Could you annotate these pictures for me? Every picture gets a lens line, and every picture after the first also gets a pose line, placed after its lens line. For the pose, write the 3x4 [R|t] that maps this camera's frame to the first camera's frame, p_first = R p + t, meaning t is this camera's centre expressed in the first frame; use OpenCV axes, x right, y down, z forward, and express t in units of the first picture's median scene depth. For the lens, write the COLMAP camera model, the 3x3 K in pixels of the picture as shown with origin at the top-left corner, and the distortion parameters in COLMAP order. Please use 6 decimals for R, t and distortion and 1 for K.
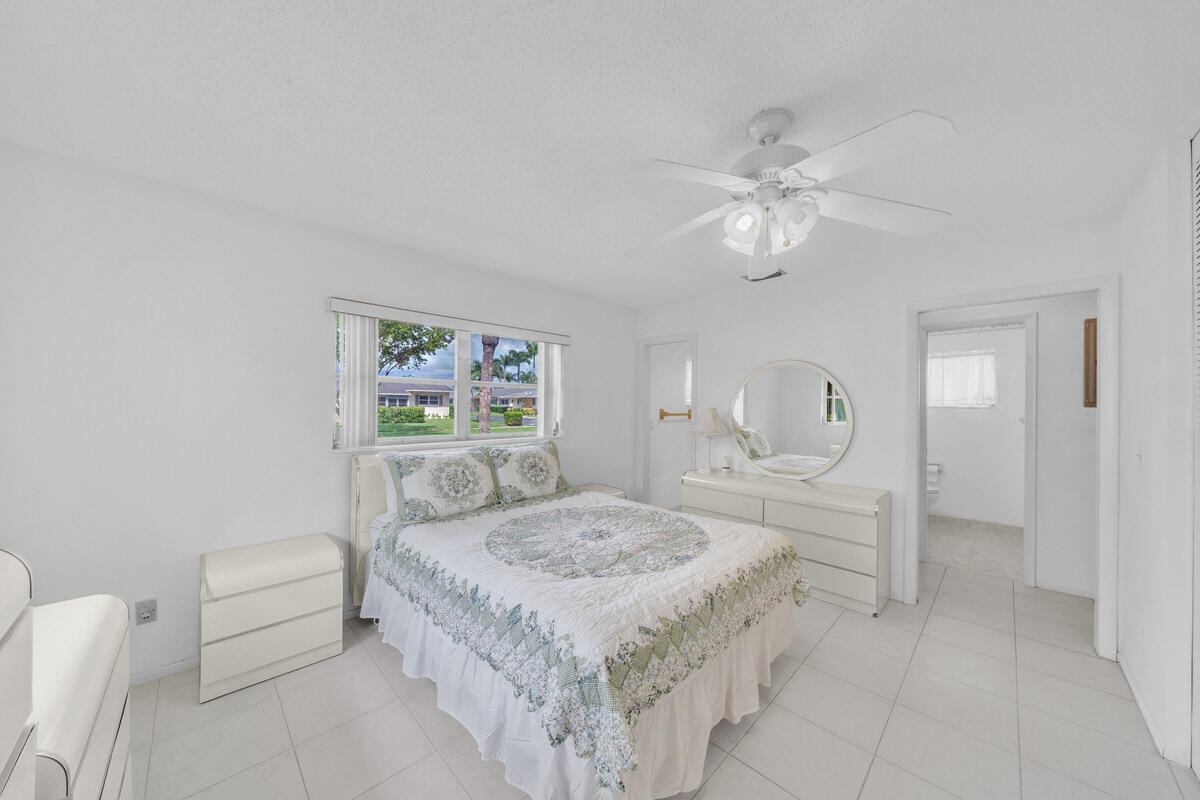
lens RADIAL K [[412.1, 0, 596.7], [0, 412.1, 402.3], [0, 0, 1]] dist [-0.006937, -0.000142]
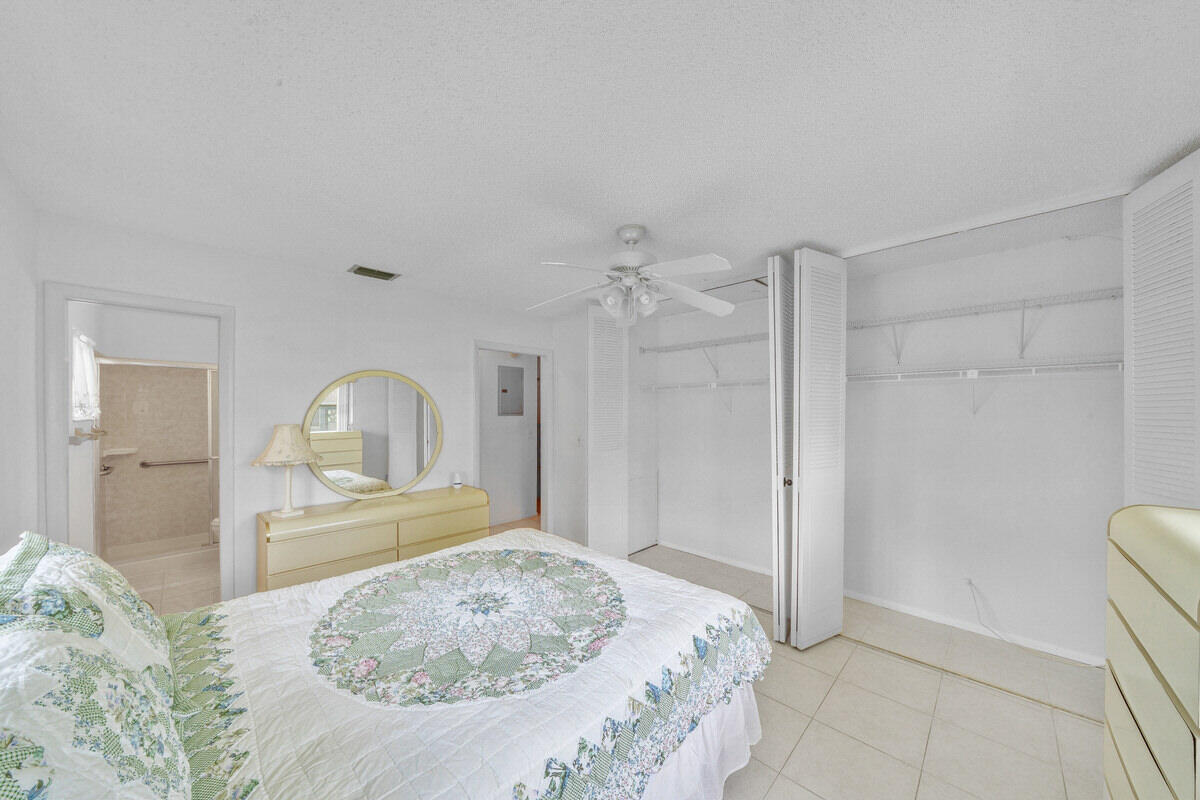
lens RADIAL K [[412.1, 0, 600.1], [0, 412.1, 409.3], [0, 0, 1]] dist [-0.006937, -0.000142]
pose [[-0.028613, -0.004063, 0.999582, -0.646264], [-0.007539, 0.999964, 0.003849, -0.027582], [-0.999562, -0.007426, -0.028643, 0.705551]]
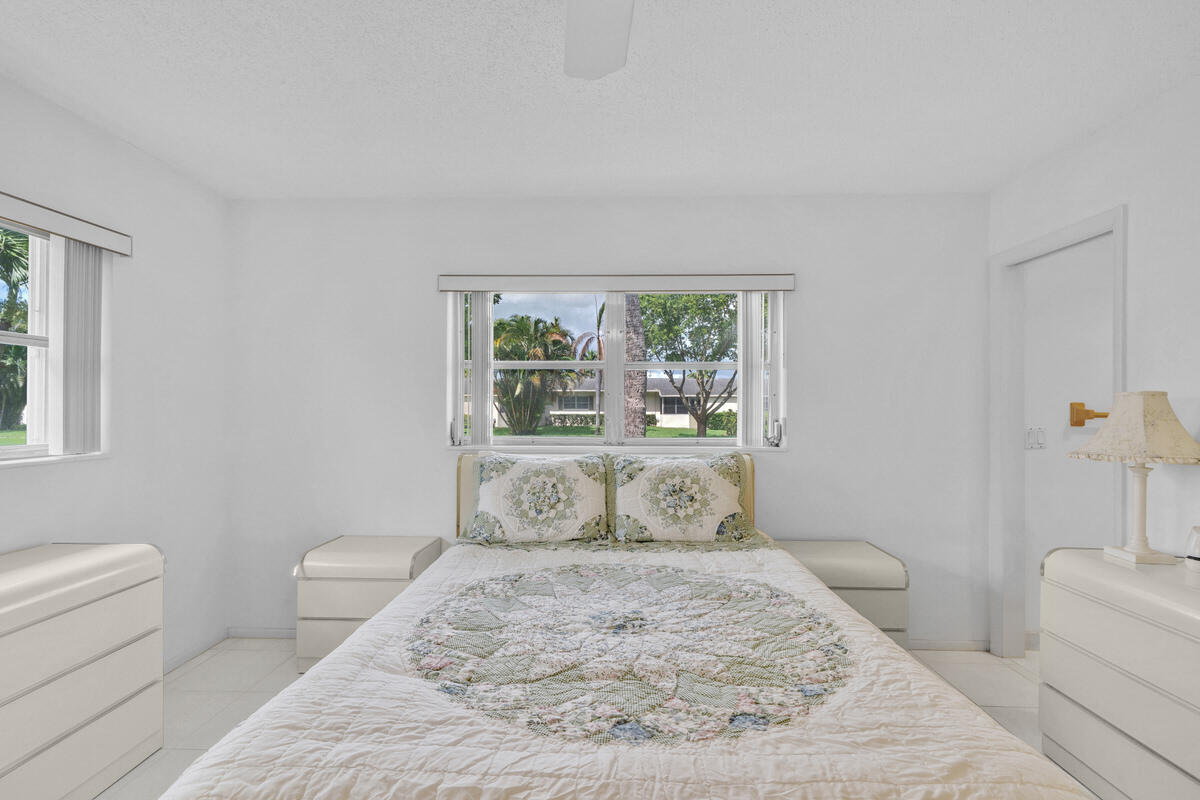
lens RADIAL K [[534.8, 0, 598.0], [0, 534.8, 406.9], [0, 0, 1]] dist [0.000434, -0.000279]
pose [[0.685226, -0.008720, -0.728279, 0.422091], [0.006516, 0.999962, -0.005842, 0.039030], [0.728302, -0.000742, 0.685256, 0.435304]]
